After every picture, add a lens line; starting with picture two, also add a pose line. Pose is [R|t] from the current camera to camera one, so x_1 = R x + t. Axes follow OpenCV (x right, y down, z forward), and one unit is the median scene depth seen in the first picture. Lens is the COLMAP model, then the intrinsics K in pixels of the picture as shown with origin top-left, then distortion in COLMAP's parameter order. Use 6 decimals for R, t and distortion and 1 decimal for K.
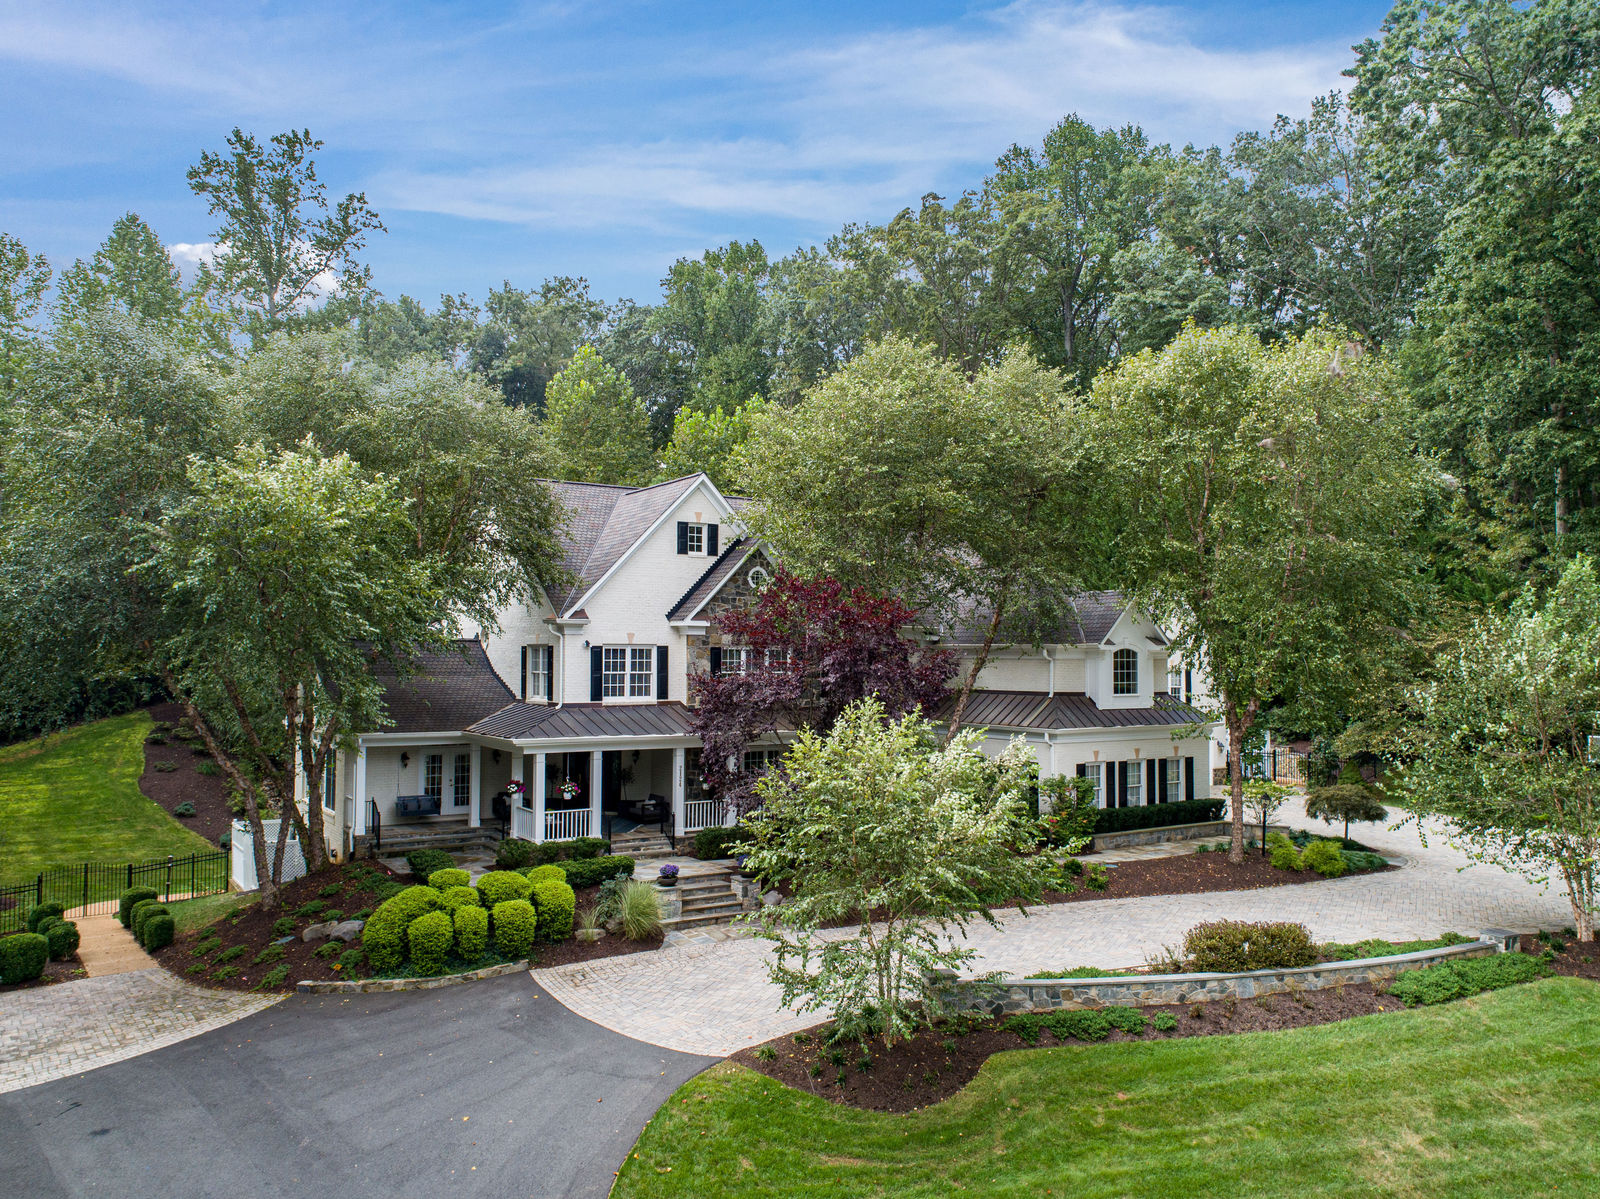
lens RADIAL K [[1212.3, 0, 796.4], [0, 1212.3, 605.3], [0, 0, 1]] dist [-0.024402, 0.010096]
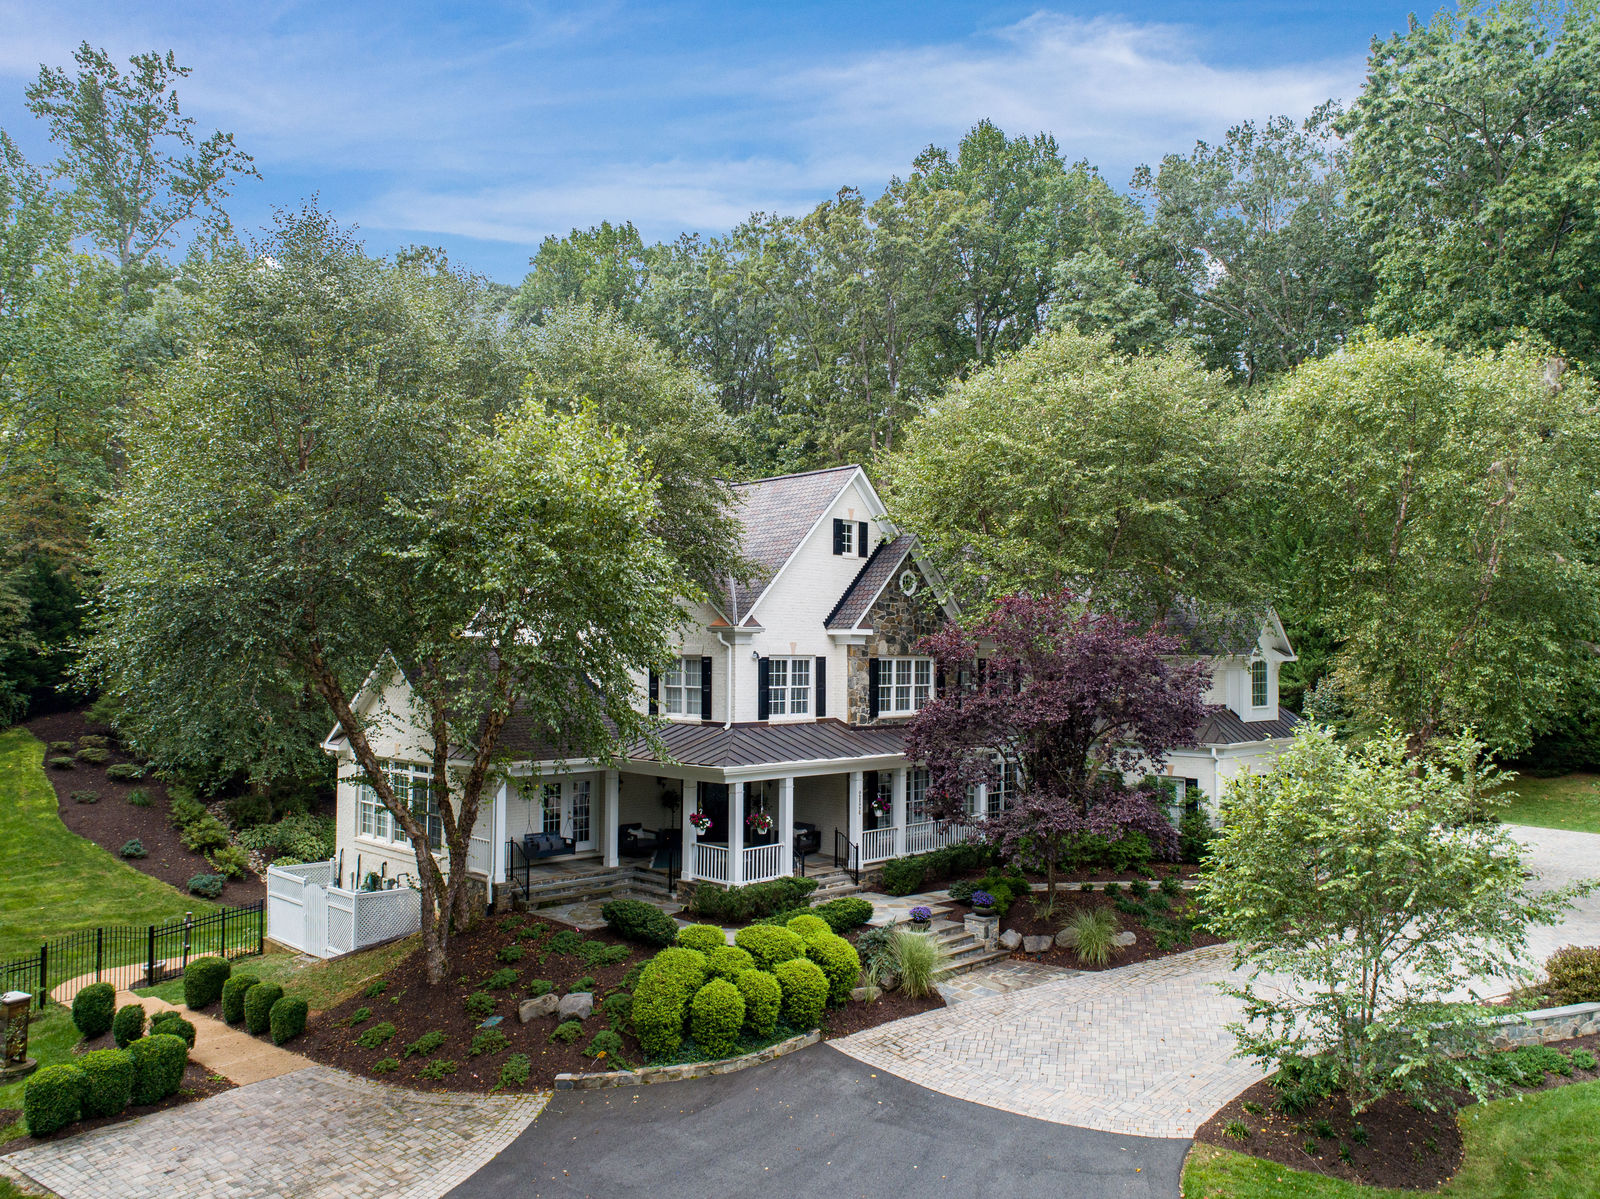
lens RADIAL K [[1212.3, 0, 796.4], [0, 1212.3, 605.3], [0, 0, 1]] dist [-0.024402, 0.010096]
pose [[0.977647, 0.010967, 0.209969, -0.328876], [-0.011100, 0.999938, -0.000545, -0.004020], [-0.209962, -0.001798, 0.977708, 0.133251]]
